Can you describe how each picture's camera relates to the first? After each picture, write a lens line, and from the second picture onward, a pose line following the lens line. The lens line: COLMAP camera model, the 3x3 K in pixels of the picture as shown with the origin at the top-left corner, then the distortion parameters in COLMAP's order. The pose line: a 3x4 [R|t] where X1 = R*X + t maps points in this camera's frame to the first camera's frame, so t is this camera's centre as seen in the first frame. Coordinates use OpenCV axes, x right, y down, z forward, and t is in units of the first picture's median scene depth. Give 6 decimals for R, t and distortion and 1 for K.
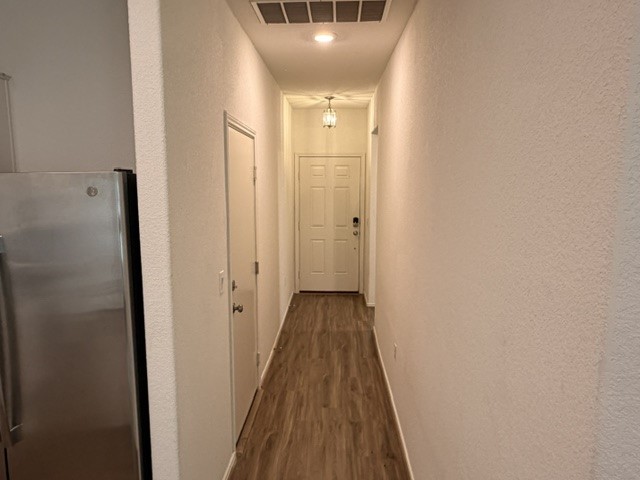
lens RADIAL K [[479.0, 0, 320.0], [0, 479.0, 240.0], [0, 0, 1]] dist [-0.003019, 0.001920]
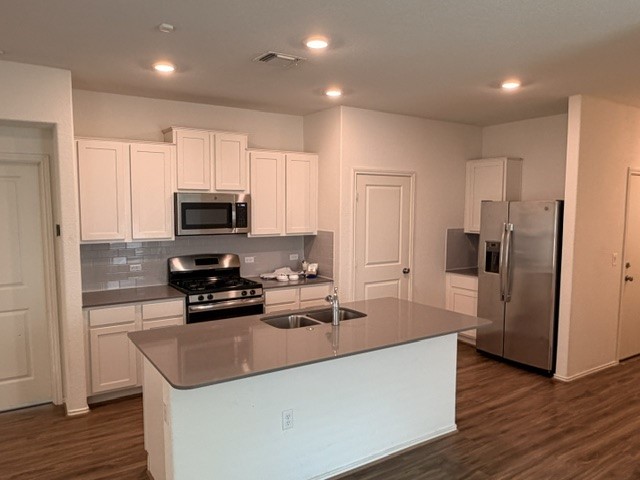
lens RADIAL K [[479.0, 0, 320.0], [0, 479.0, 240.0], [0, 0, 1]] dist [-0.003019, 0.001920]
pose [[0.579958, 0.078395, -0.810866, 0.895401], [-0.113108, 0.993467, 0.015150, 0.161502], [0.806756, 0.082929, 0.585036, -1.443150]]
